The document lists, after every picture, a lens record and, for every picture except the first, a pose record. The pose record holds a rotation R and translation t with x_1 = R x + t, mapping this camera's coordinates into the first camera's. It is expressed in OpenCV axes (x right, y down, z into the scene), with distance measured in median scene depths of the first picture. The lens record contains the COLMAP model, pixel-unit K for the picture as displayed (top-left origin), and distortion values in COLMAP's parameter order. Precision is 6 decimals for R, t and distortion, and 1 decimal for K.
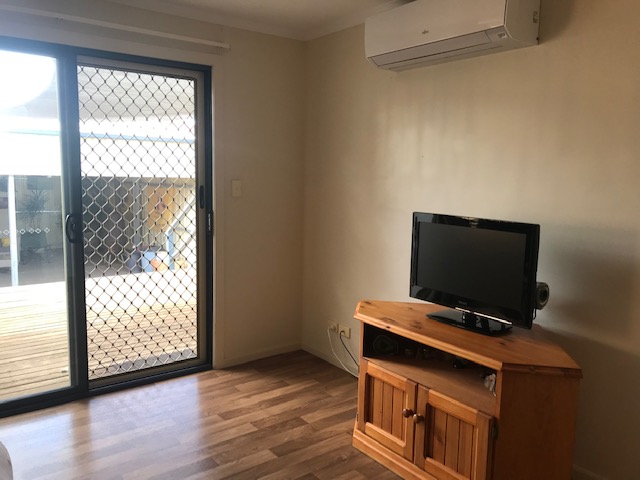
lens RADIAL K [[528.0, 0, 317.7], [0, 528.0, 237.0], [0, 0, 1]] dist [-0.002243, 0.006313]
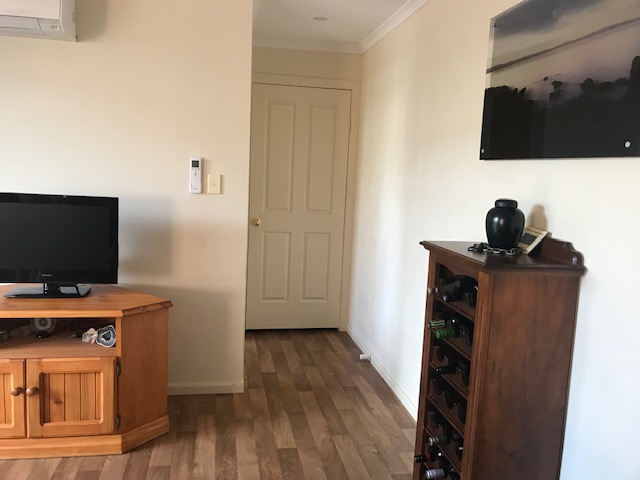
lens RADIAL K [[528.0, 0, 320.3], [0, 528.0, 242.3], [0, 0, 1]] dist [-0.002243, 0.006313]
pose [[0.438946, -0.114243, 0.891221, -0.454472], [0.072558, 0.993151, 0.091573, 0.001235], [-0.895579, 0.024470, 0.444229, 0.030515]]
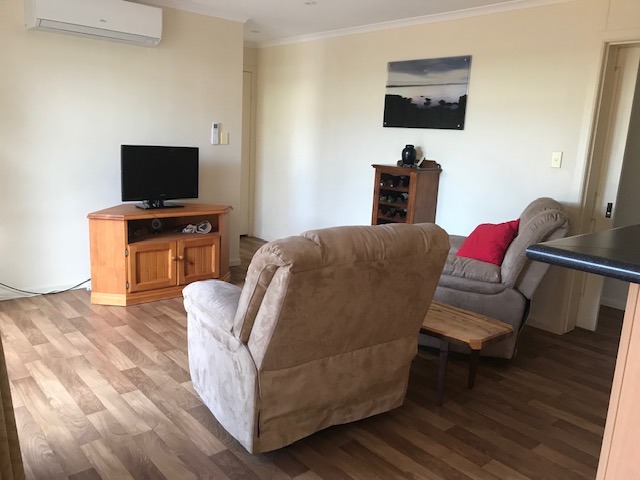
lens RADIAL K [[528.0, 0, 319.9], [0, 528.0, 238.9], [0, 0, 1]] dist [-0.002243, 0.006313]
pose [[-0.063755, -0.215477, 0.974426, -1.640779], [0.074491, 0.972661, 0.219960, -0.089891], [-0.995182, 0.086609, -0.045961, 0.607336]]
